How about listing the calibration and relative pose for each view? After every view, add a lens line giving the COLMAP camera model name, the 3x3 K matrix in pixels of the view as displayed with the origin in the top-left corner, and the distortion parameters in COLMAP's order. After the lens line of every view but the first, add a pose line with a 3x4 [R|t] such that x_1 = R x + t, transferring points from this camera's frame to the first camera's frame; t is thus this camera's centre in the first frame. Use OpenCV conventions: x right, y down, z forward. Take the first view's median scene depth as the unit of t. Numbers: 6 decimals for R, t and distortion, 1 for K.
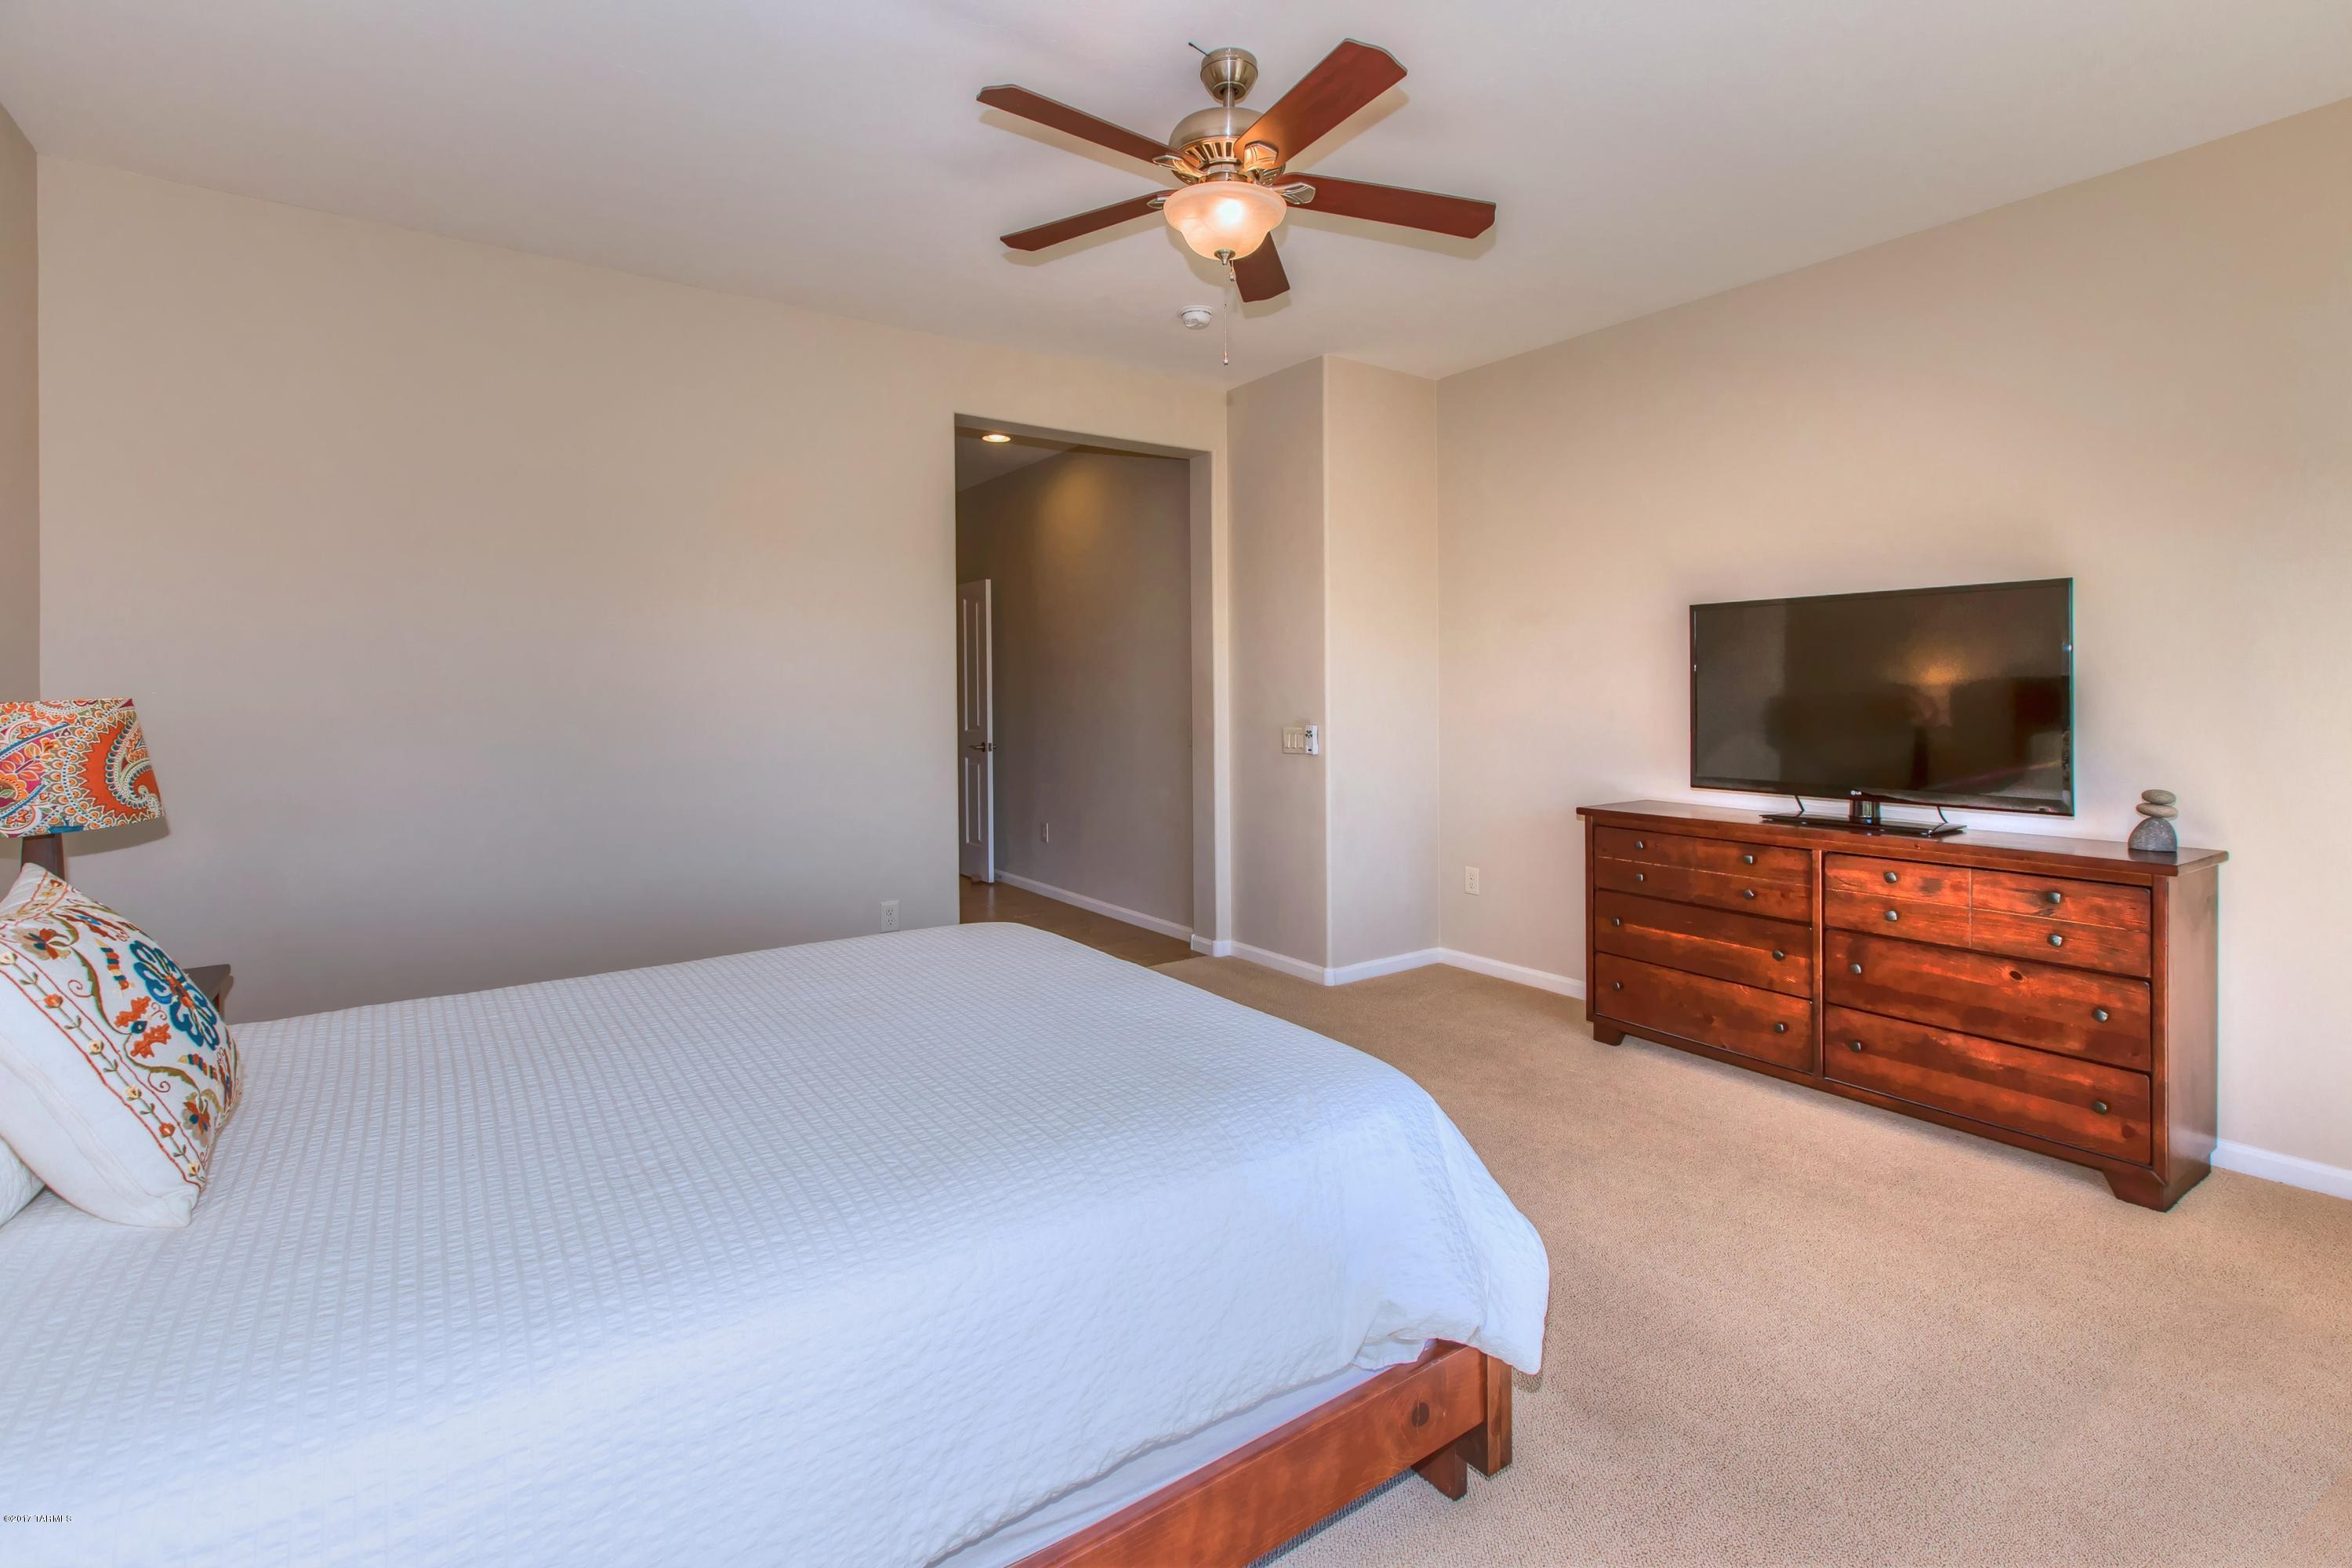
lens RADIAL K [[1065.5, 0, 1165.3], [0, 1065.5, 683.8], [0, 0, 1]] dist [0.001172, 0.000062]
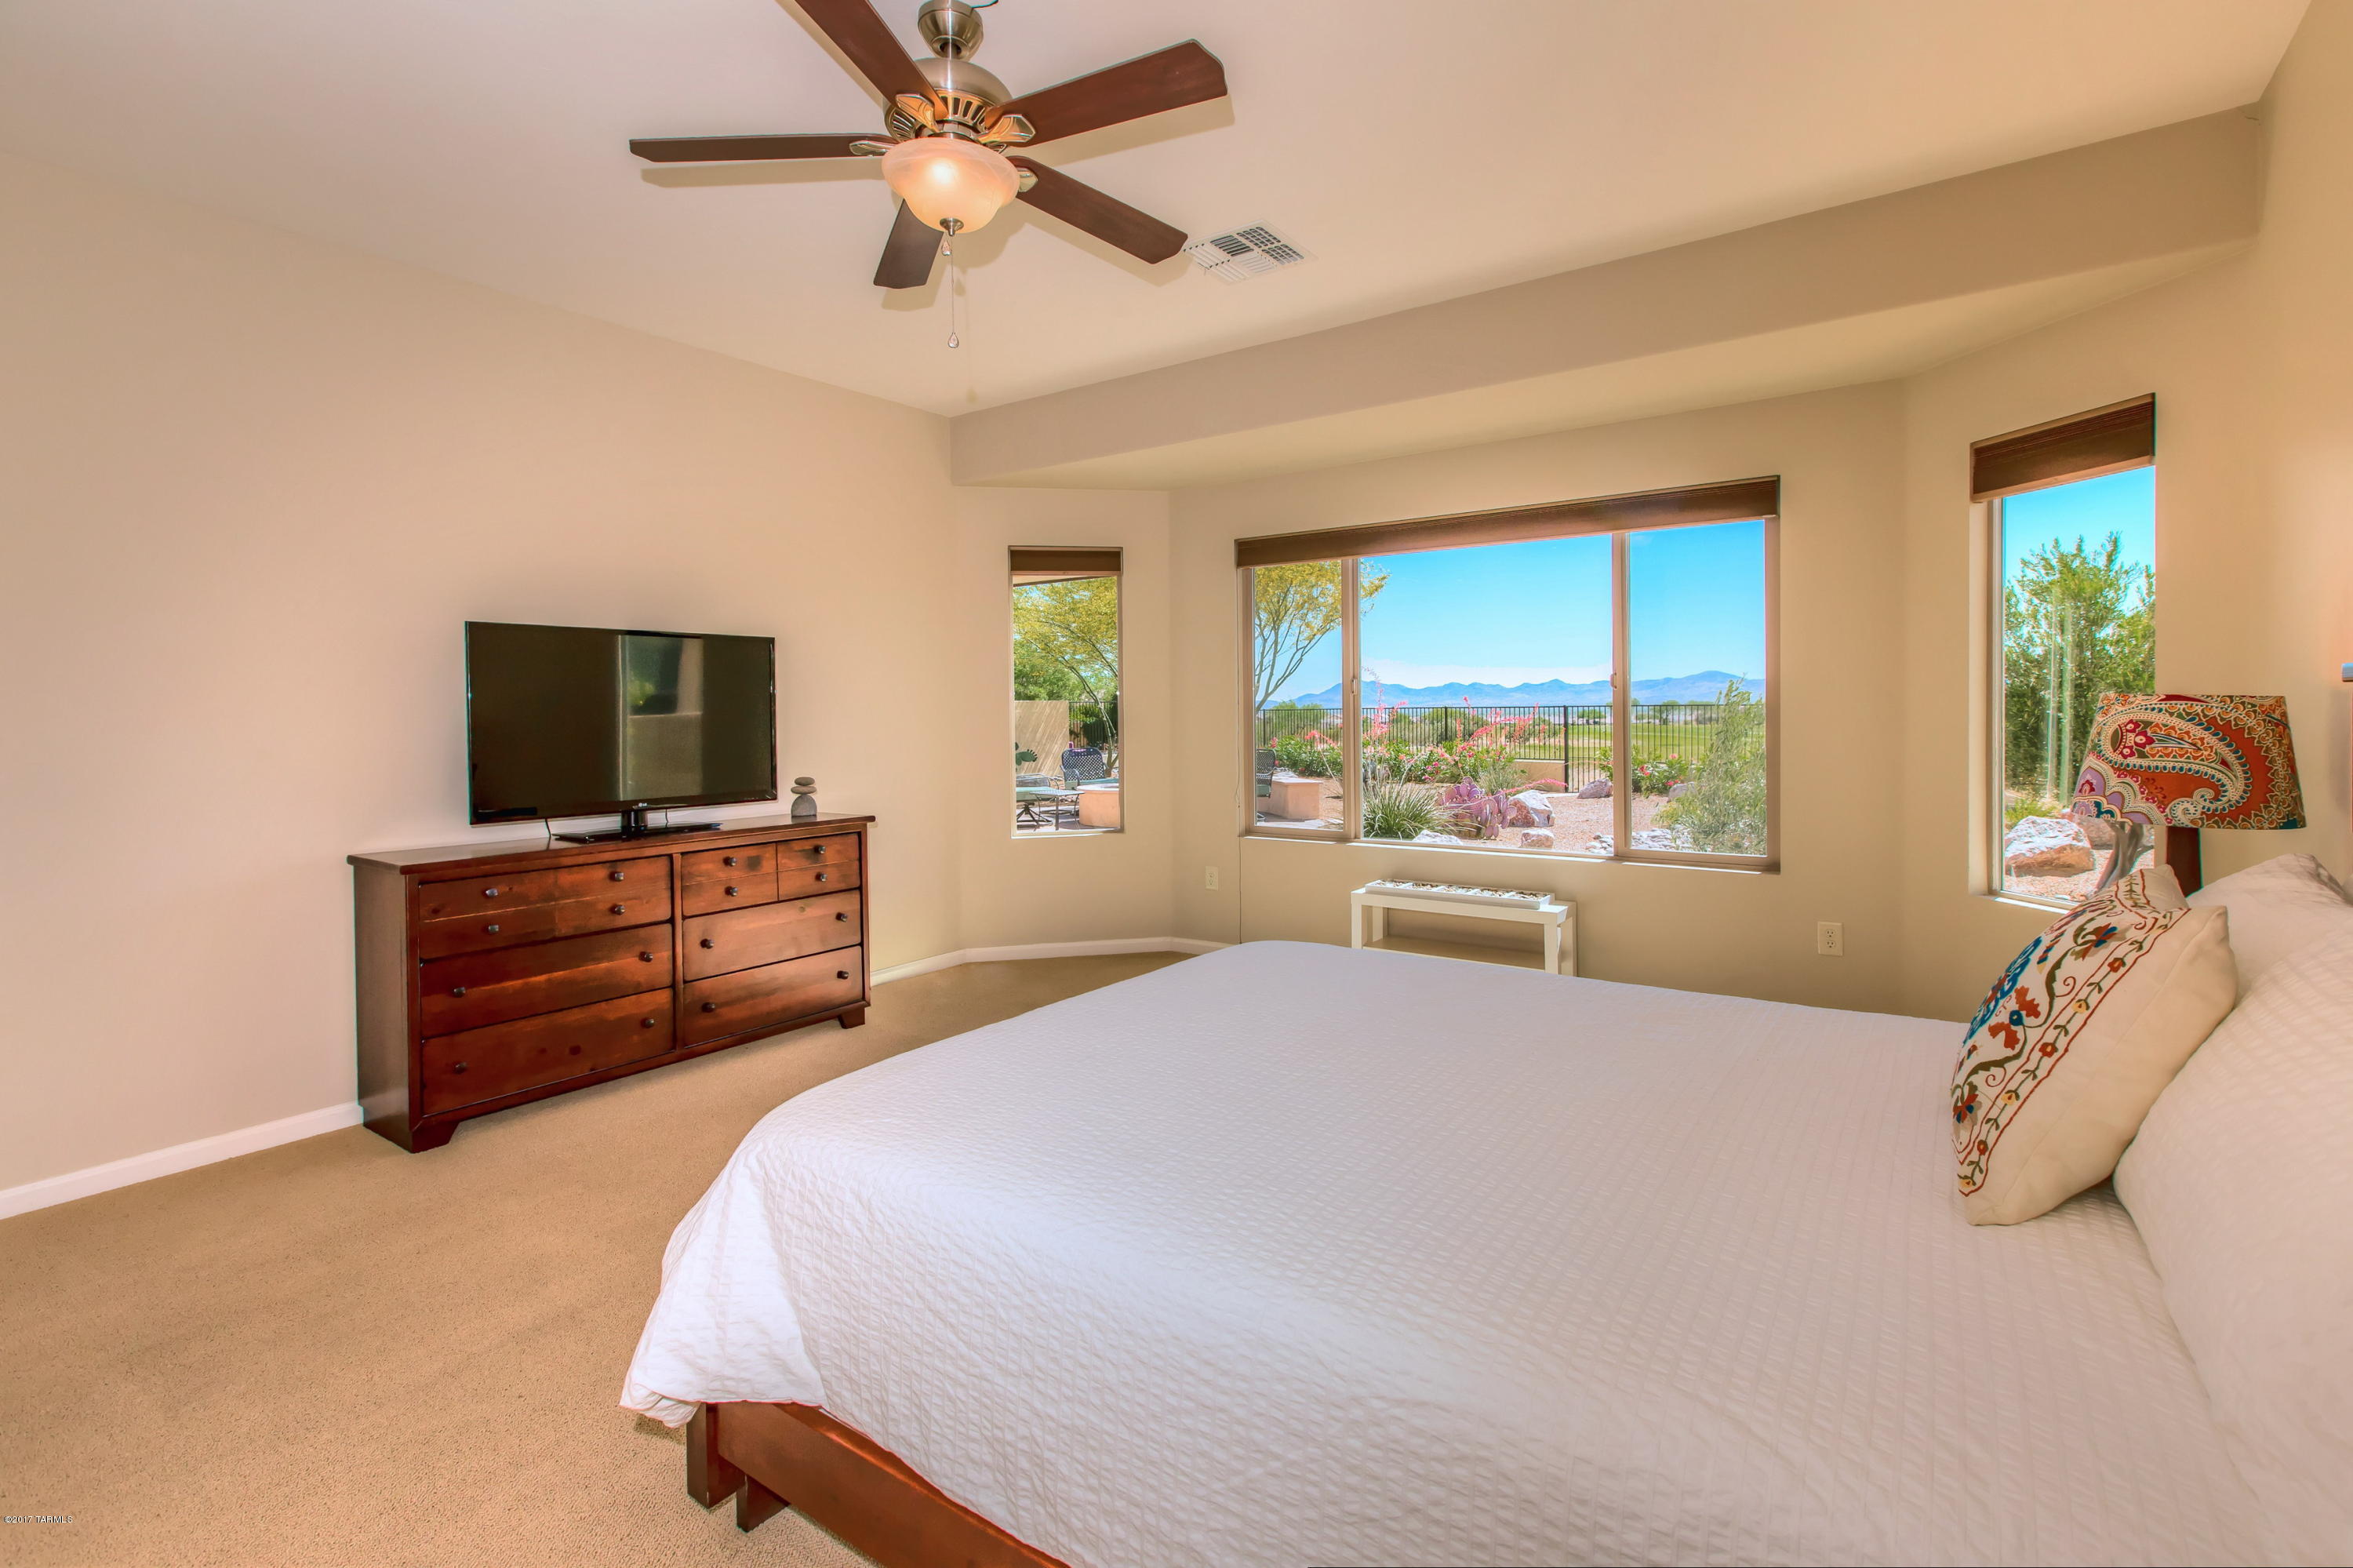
lens RADIAL K [[1065.3, 0, 1174.0], [0, 1065.3, 717.0], [0, 0, 1]] dist [0.002769, 0.000392]
pose [[-0.298821, -0.001257, 0.954308, -0.646163], [0.008537, 0.999956, 0.003990, 0.007847], [-0.954271, 0.009340, -0.298797, 0.821883]]
